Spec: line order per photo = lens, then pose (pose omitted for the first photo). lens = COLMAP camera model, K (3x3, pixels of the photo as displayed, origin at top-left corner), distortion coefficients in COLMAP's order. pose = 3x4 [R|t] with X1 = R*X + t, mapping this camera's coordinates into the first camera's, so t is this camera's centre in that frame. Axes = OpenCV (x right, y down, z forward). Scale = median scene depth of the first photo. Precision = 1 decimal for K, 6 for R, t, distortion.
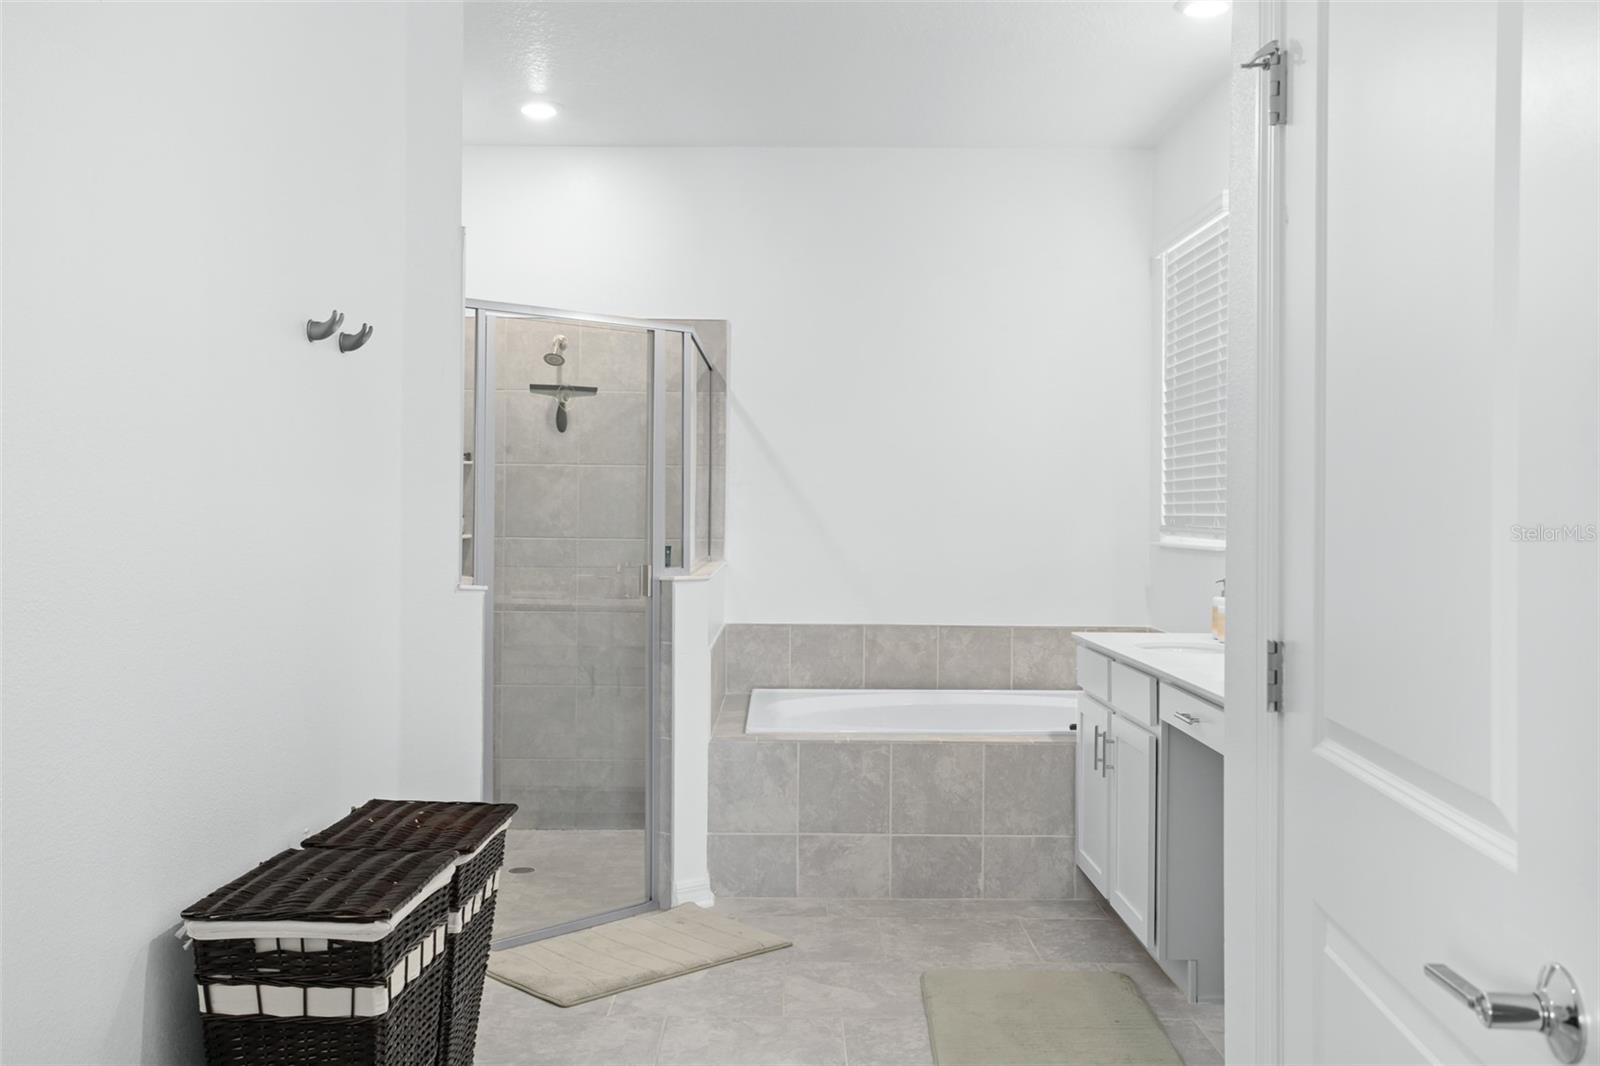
lens RADIAL K [[1421.0, 0, 844.6], [0, 1421.0, 621.1], [0, 0, 1]] dist [0.000945, 0.000752]
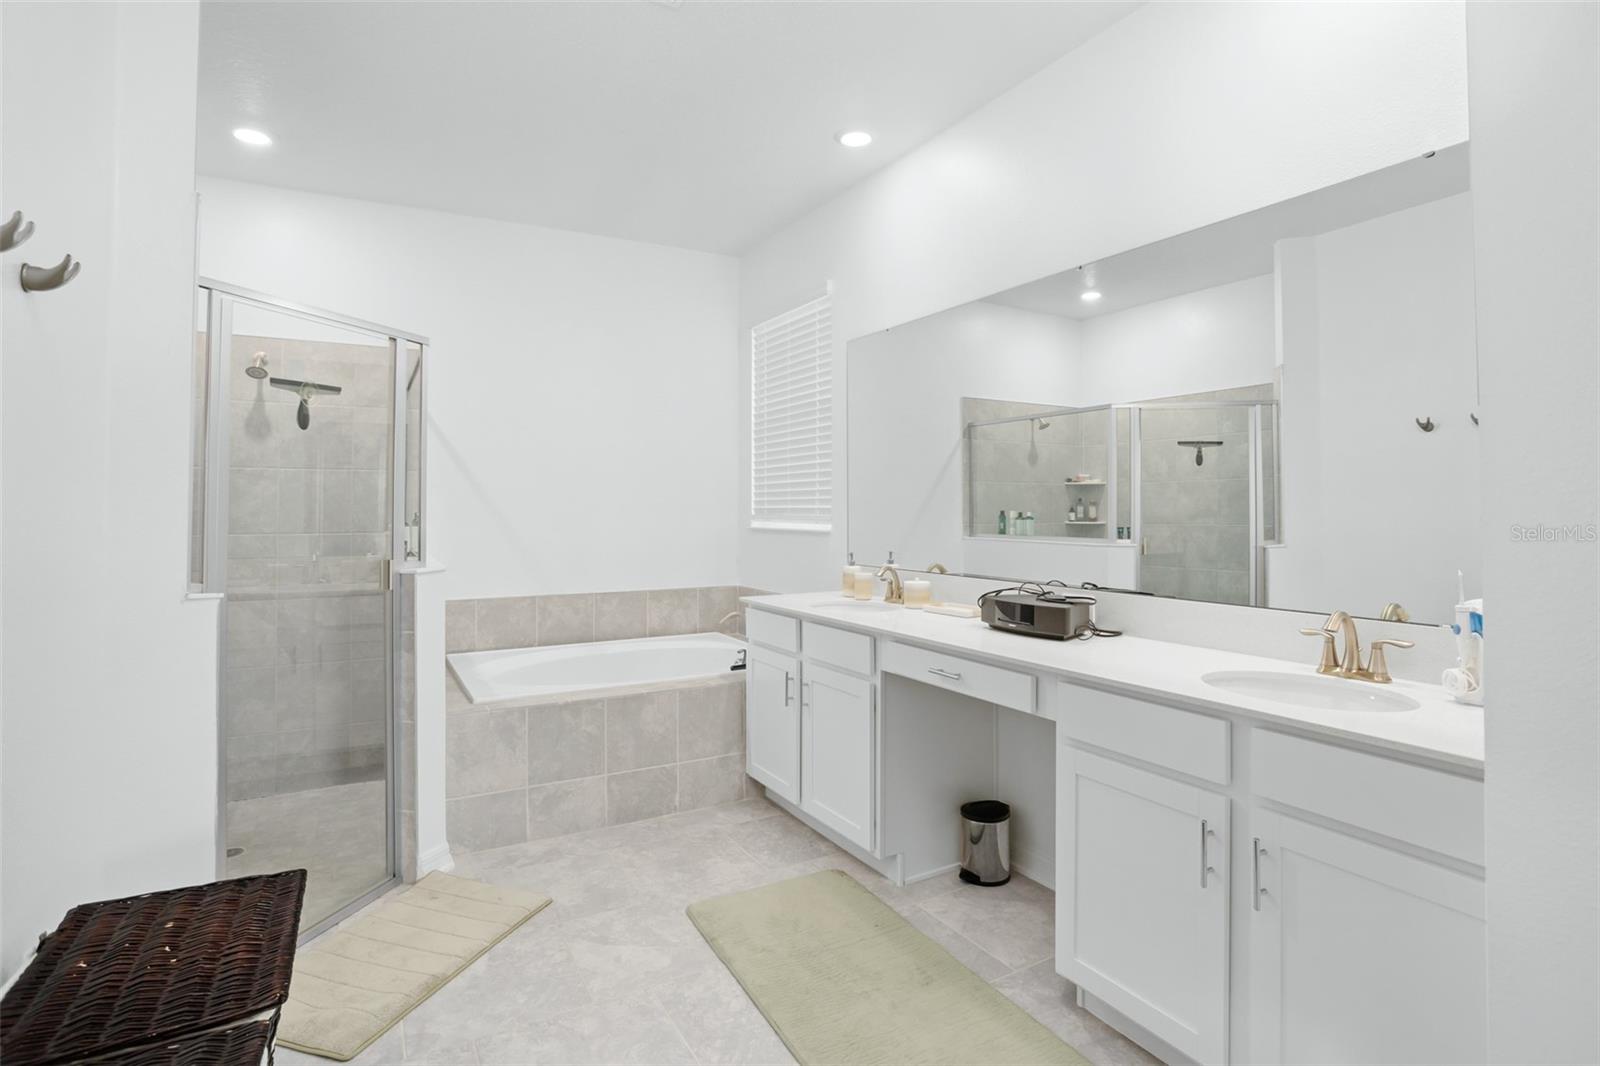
lens RADIAL K [[784.9, 0, 797.0], [0, 784.9, 519.2], [0, 0, 1]] dist [-0.064490, 0.030609]
pose [[0.884730, -0.016800, 0.465800, -0.128184], [0.045036, 0.997756, -0.049553, -0.025790], [-0.463922, 0.064819, 0.883501, 0.331469]]
